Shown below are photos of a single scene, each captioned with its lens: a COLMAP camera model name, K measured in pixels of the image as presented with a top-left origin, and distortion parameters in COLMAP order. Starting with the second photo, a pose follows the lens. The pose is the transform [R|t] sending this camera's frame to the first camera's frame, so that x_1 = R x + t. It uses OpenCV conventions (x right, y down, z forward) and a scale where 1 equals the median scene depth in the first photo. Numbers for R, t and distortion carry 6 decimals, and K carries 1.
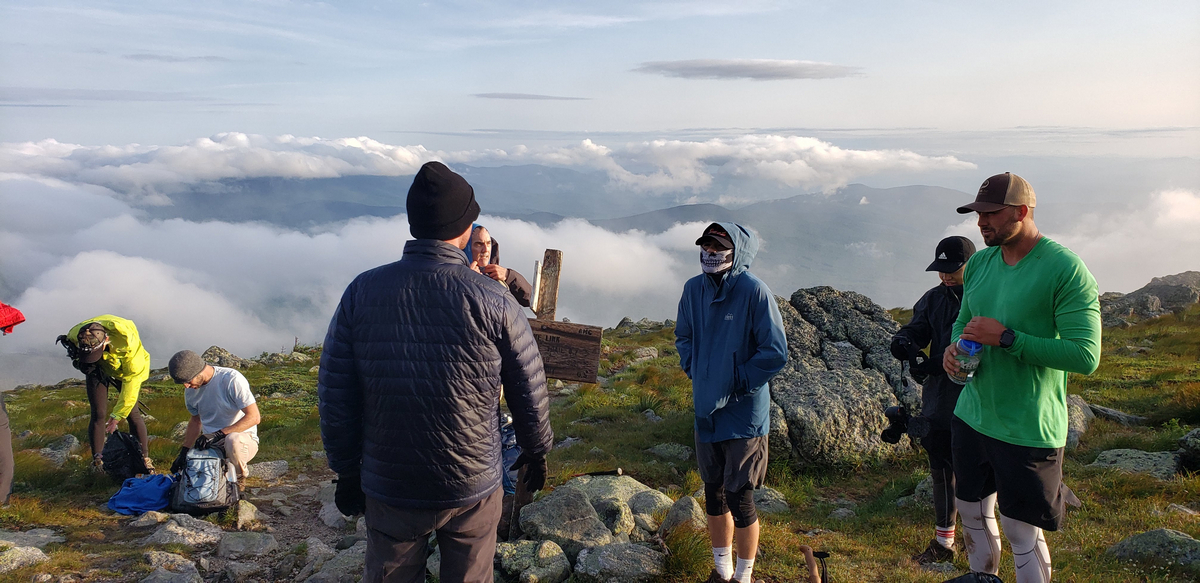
lens RADIAL K [[859.4, 0, 545.0], [0, 859.4, 257.6], [0, 0, 1]] dist [0.023967, -0.000050]
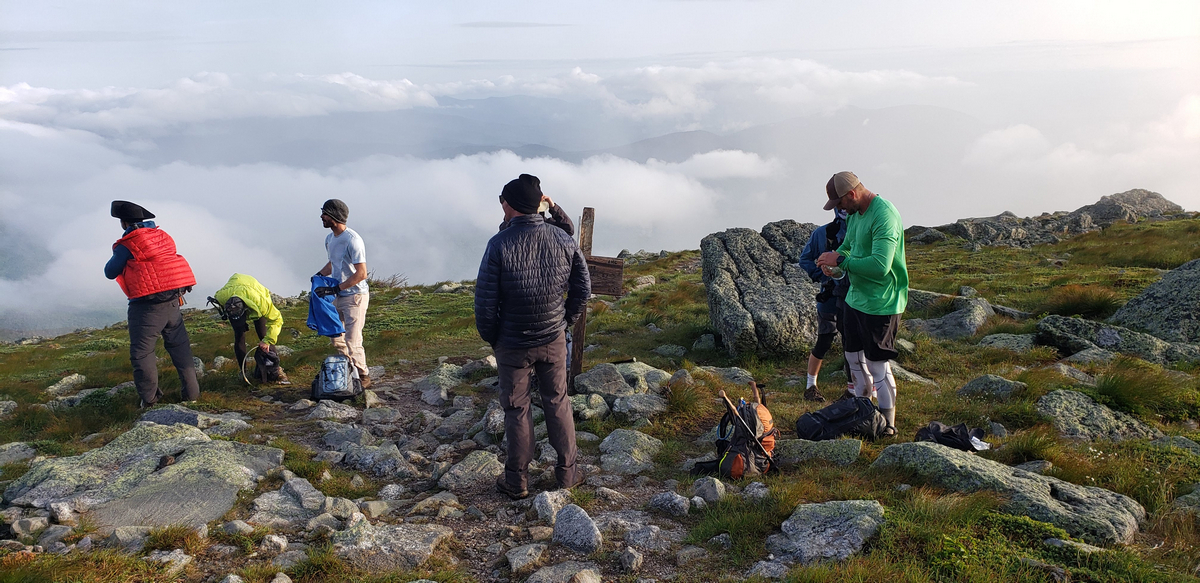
lens RADIAL K [[935.1, 0, 589.9], [0, 935.1, 272.2], [0, 0, 1]] dist [0.111851, -0.159337]
pose [[0.997222, -0.034701, 0.065917, -0.071742], [0.028486, 0.995260, 0.092980, -0.033495], [-0.068831, -0.090844, 0.993484, -0.439709]]
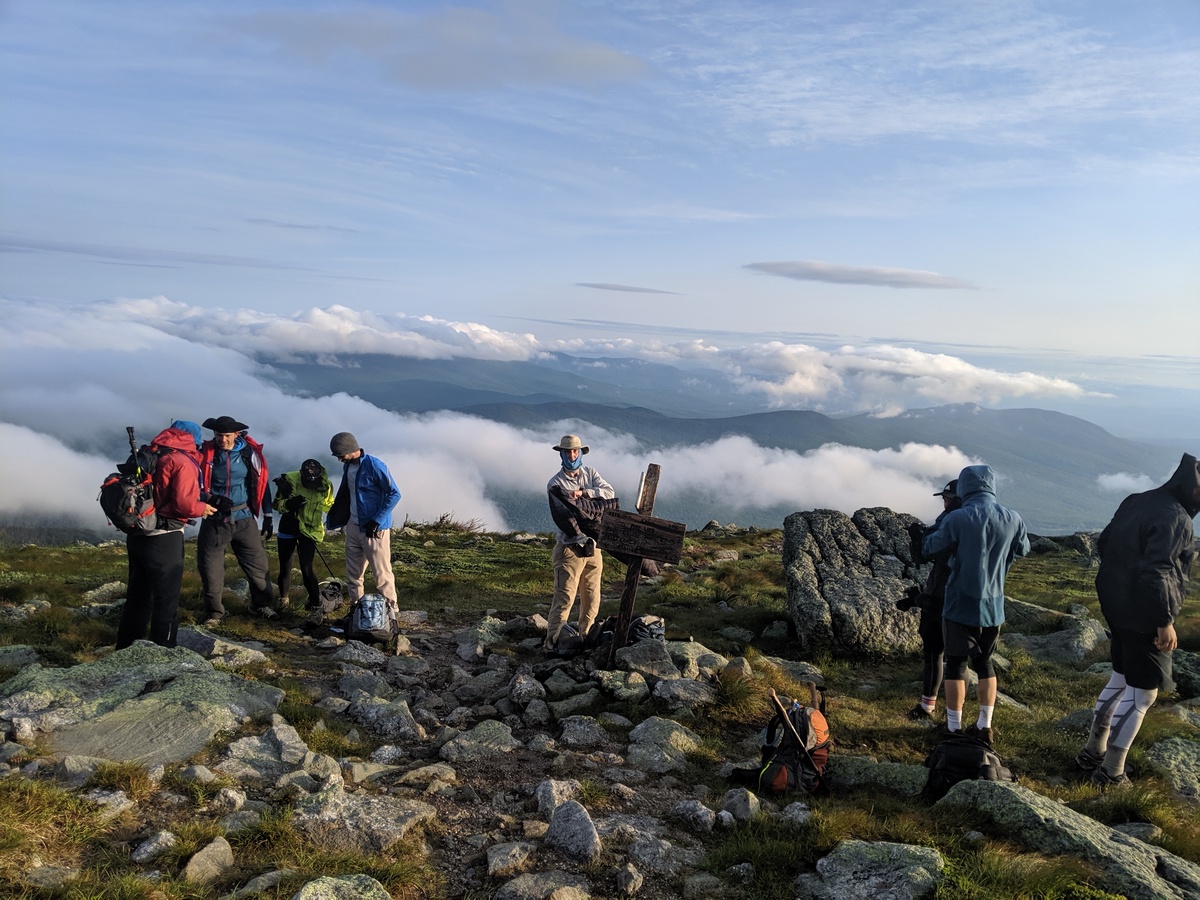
lens RADIAL K [[938.1, 0, 607.7], [0, 938.1, 467.9], [0, 0, 1]] dist [0.087936, -0.114422]
pose [[0.996438, 0.080022, -0.026600, -0.017574], [-0.079462, 0.996606, 0.021485, -0.021618], [0.028229, -0.019294, 0.999415, -0.345447]]
